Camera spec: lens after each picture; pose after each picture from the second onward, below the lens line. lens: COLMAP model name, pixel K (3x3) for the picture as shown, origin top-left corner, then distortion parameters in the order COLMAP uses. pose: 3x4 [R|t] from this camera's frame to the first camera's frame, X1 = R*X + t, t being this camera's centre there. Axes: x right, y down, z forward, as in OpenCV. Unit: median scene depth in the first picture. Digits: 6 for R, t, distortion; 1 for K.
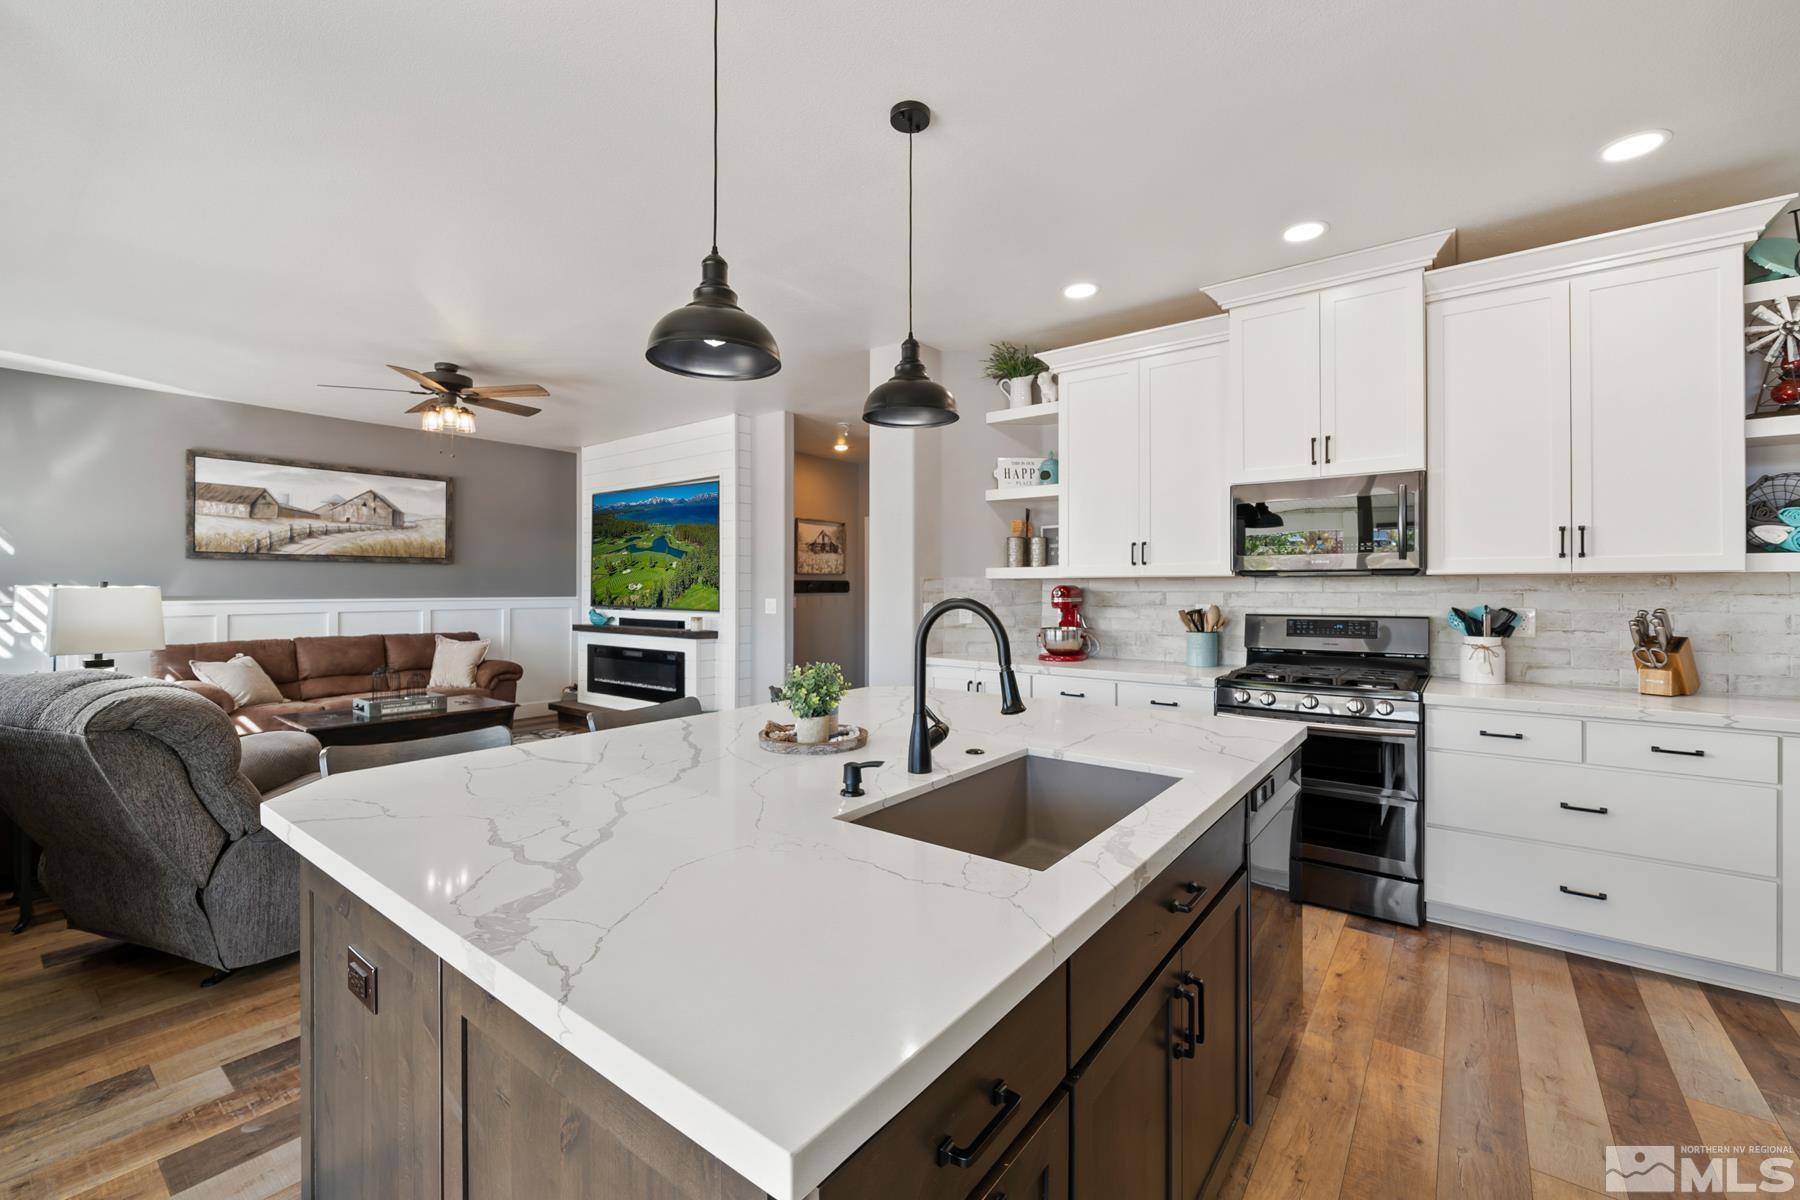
lens RADIAL K [[744.3, 0, 906.2], [0, 744.3, 583.6], [0, 0, 1]] dist [-0.008999, 0.001250]
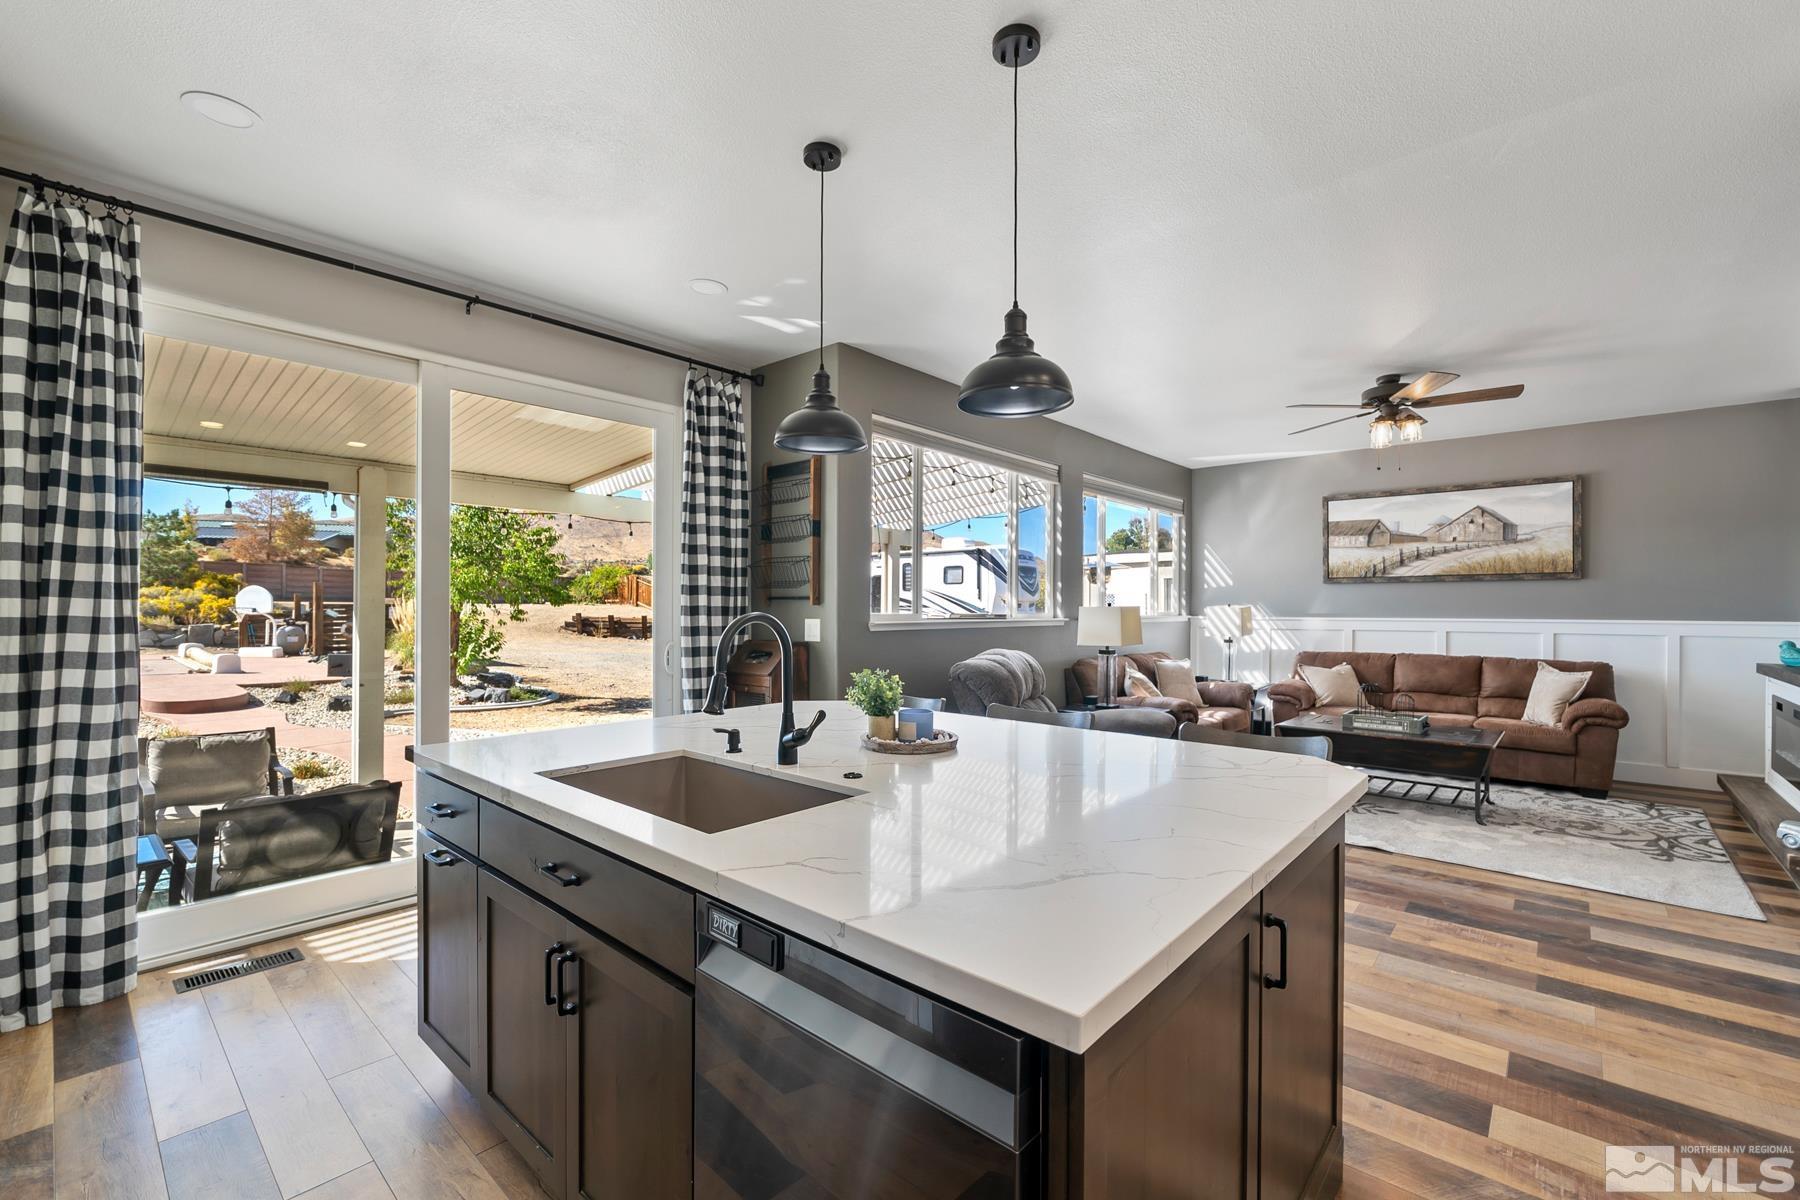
lens RADIAL K [[744.3, 0, 904.2], [0, 744.3, 611.3], [0, 0, 1]] dist [-0.008999, 0.001250]
pose [[-0.073595, 0.006036, -0.997270, 0.295921], [-0.000141, 0.999982, 0.006063, 0.005098], [0.997288, 0.000587, -0.073593, 0.330790]]
